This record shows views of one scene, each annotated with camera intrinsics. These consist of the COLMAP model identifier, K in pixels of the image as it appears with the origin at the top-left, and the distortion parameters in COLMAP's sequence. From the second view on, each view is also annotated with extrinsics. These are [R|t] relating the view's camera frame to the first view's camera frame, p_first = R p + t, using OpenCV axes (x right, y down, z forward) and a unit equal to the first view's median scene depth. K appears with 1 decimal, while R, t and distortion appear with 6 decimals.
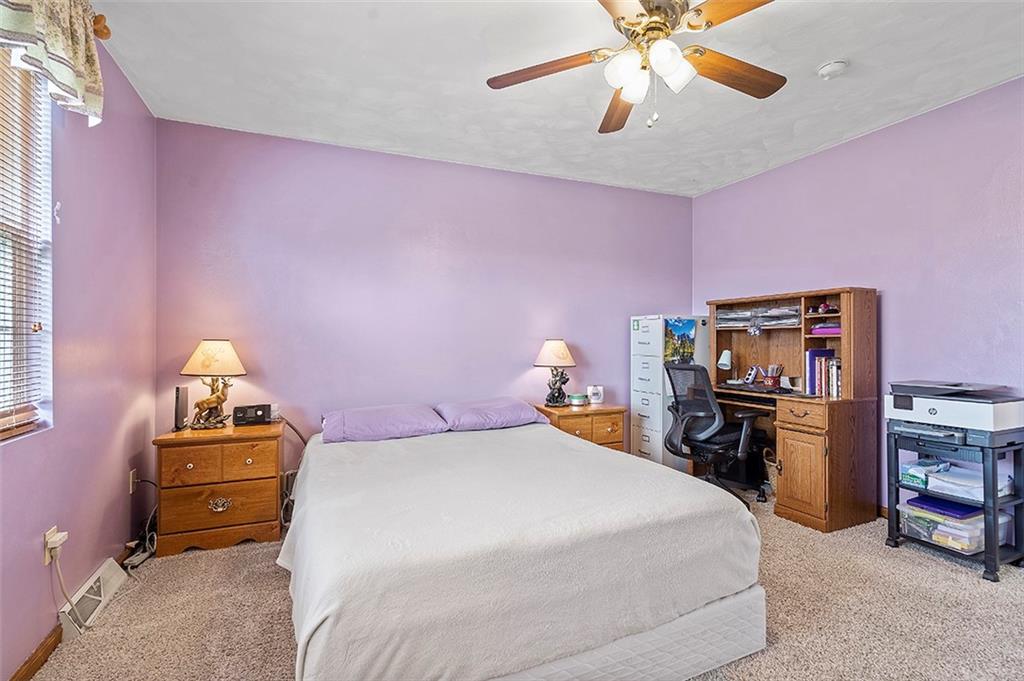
lens RADIAL K [[473.5, 0, 512.0], [0, 473.5, 340.5], [0, 0, 1]] dist [-0.001389, 0.000312]
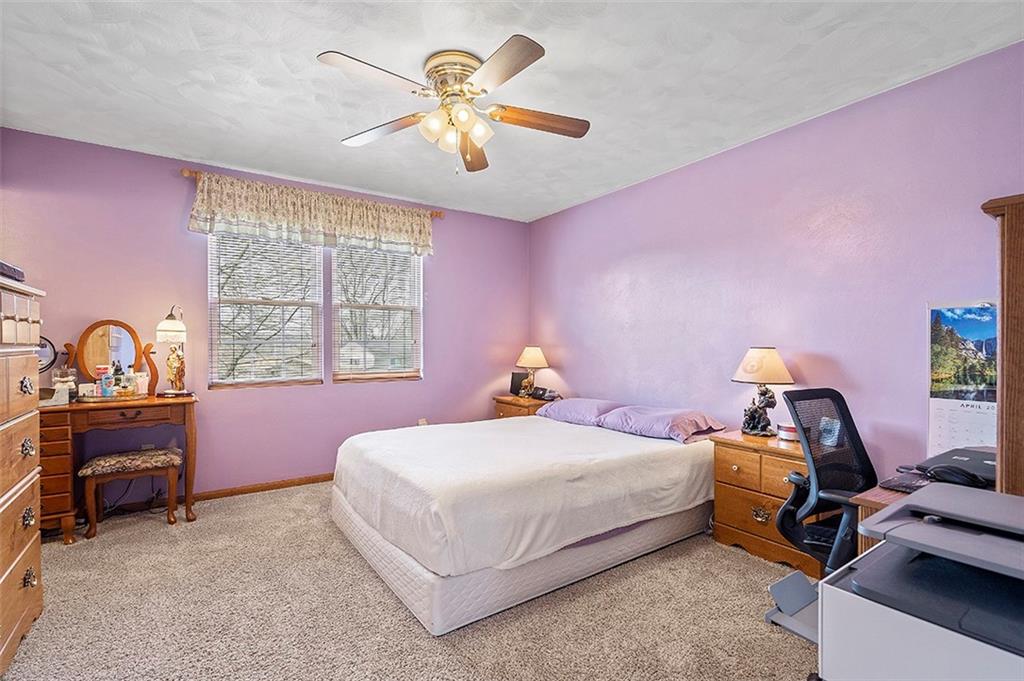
lens RADIAL K [[473.5, 0, 512.0], [0, 473.5, 340.5], [0, 0, 1]] dist [-0.001389, 0.000312]
pose [[0.201569, -0.007863, -0.979443, 0.752272], [-0.011186, 0.999884, -0.010329, -0.000857], [0.979410, 0.013038, 0.201458, 0.453290]]
